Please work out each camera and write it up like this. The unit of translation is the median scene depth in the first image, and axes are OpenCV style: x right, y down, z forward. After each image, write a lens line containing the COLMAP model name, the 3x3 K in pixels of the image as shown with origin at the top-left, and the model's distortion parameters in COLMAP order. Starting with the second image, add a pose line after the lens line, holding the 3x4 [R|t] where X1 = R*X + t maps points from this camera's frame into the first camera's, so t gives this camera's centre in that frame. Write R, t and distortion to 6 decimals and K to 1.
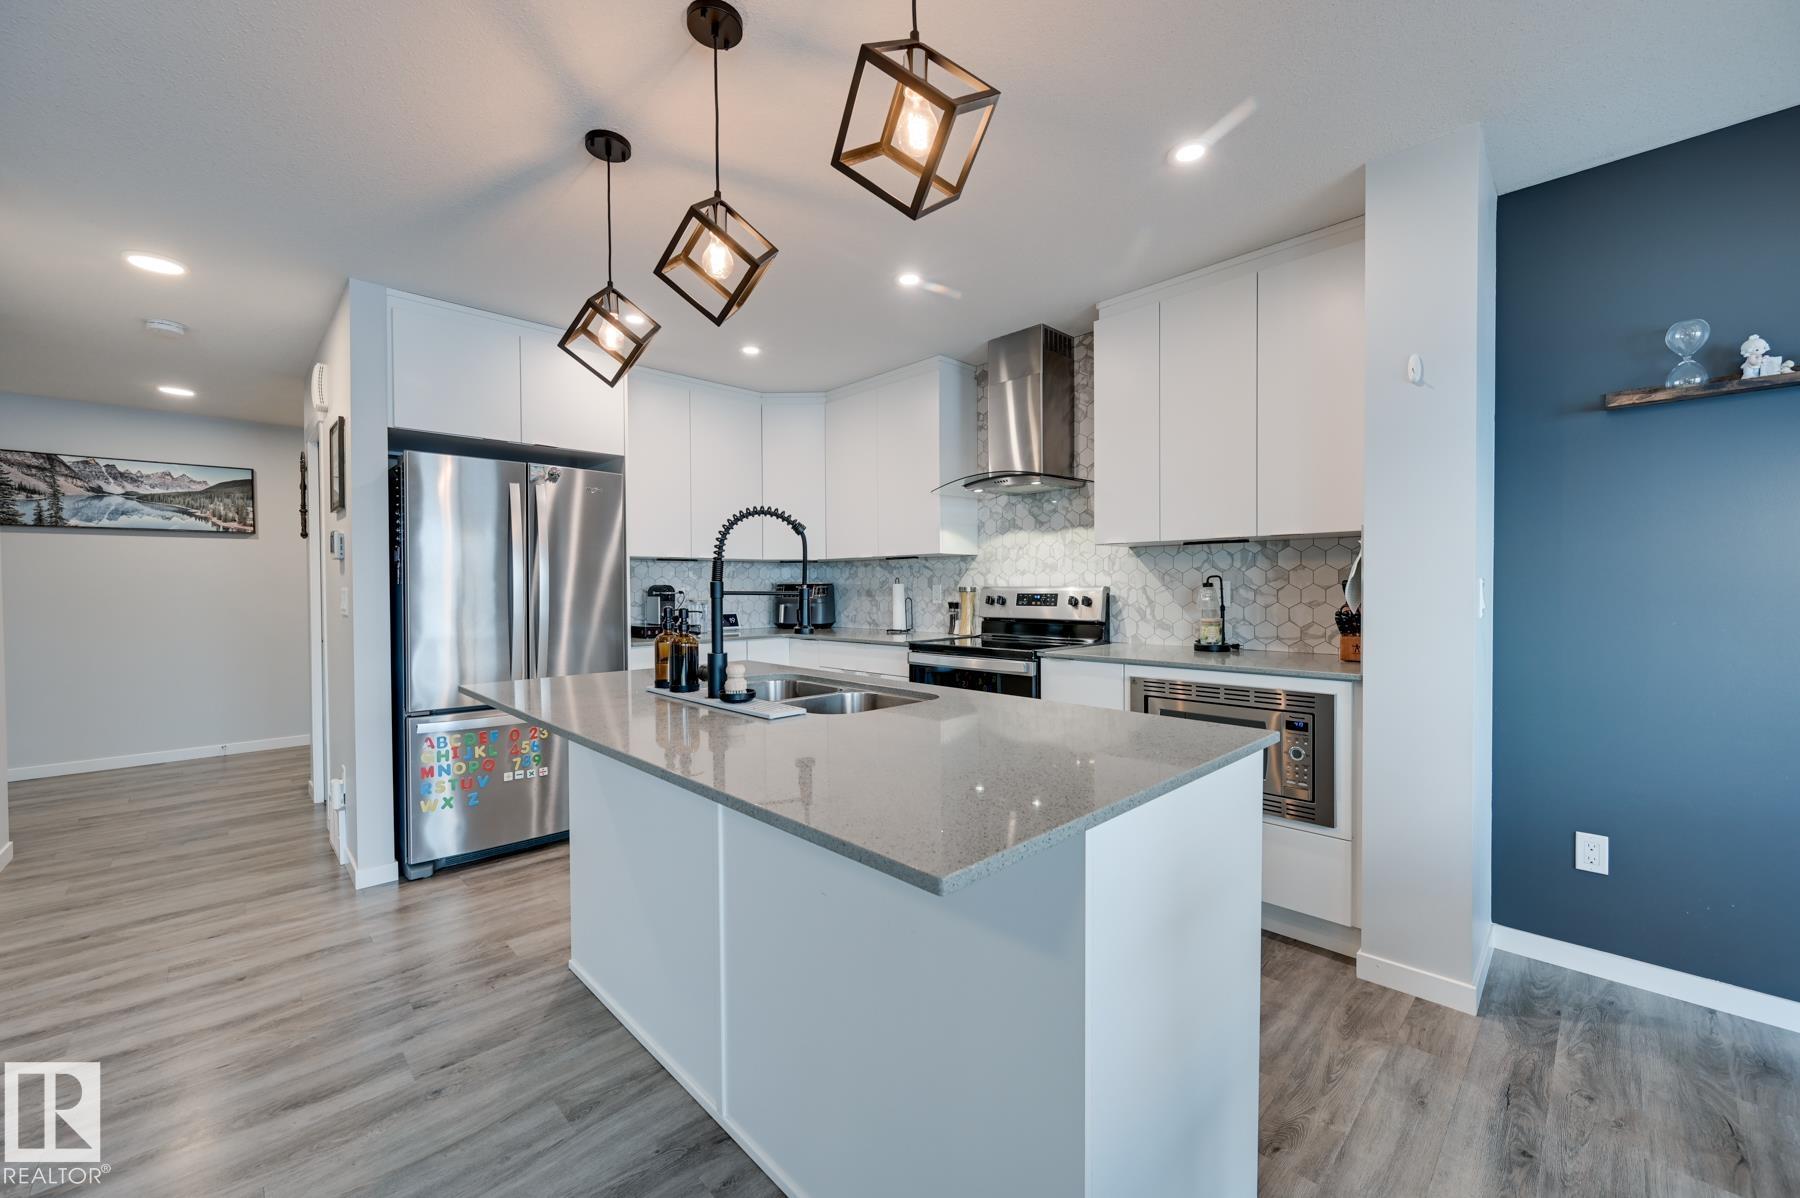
lens RADIAL K [[704.4, 0, 898.7], [0, 704.4, 603.8], [0, 0, 1]] dist [-0.000414, 0.000973]
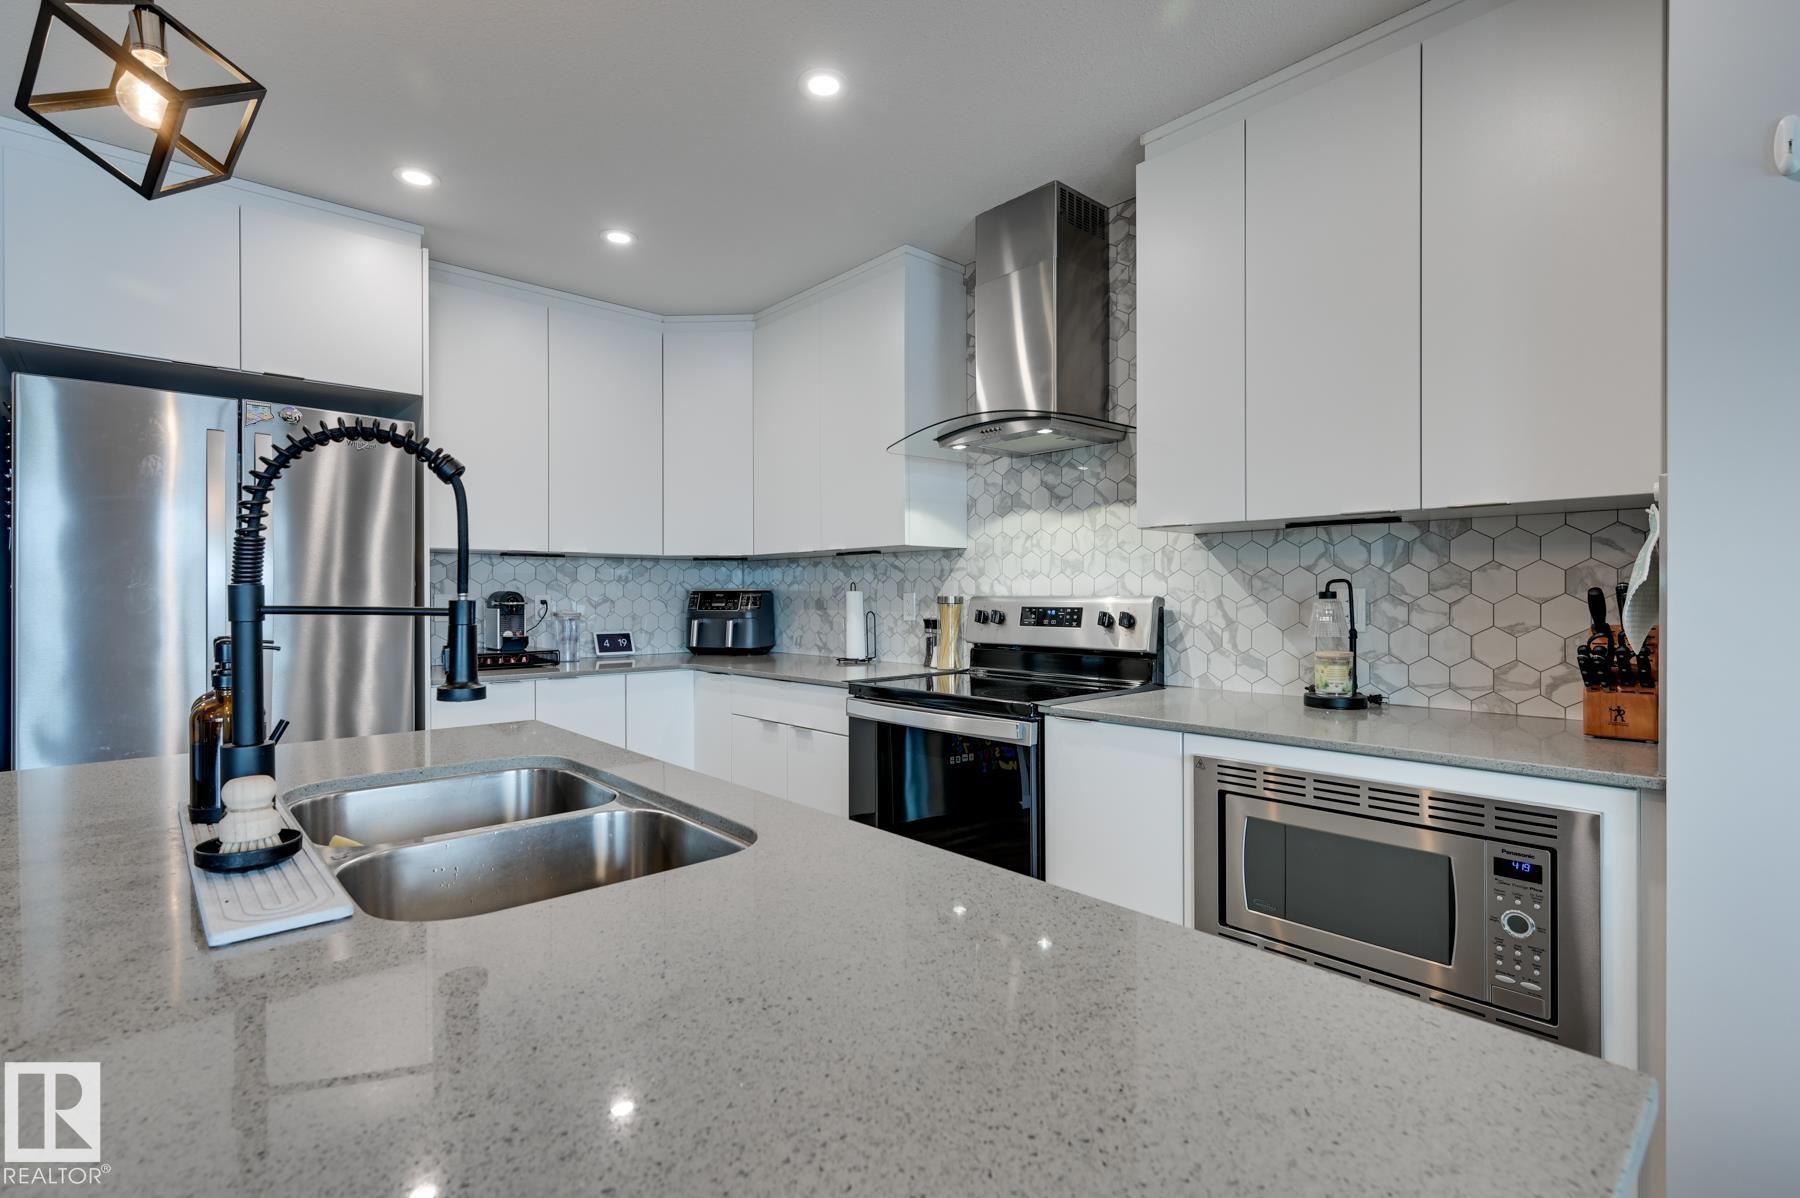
lens RADIAL K [[831.3, 0, 905.1], [0, 831.3, 599.6], [0, 0, 1]] dist [0.003652, 0.001590]
pose [[0.999546, 0.004360, -0.029822, 0.089232], [-0.004895, 0.999828, -0.017883, -0.007399], [0.029739, 0.018020, 0.999395, 0.246988]]
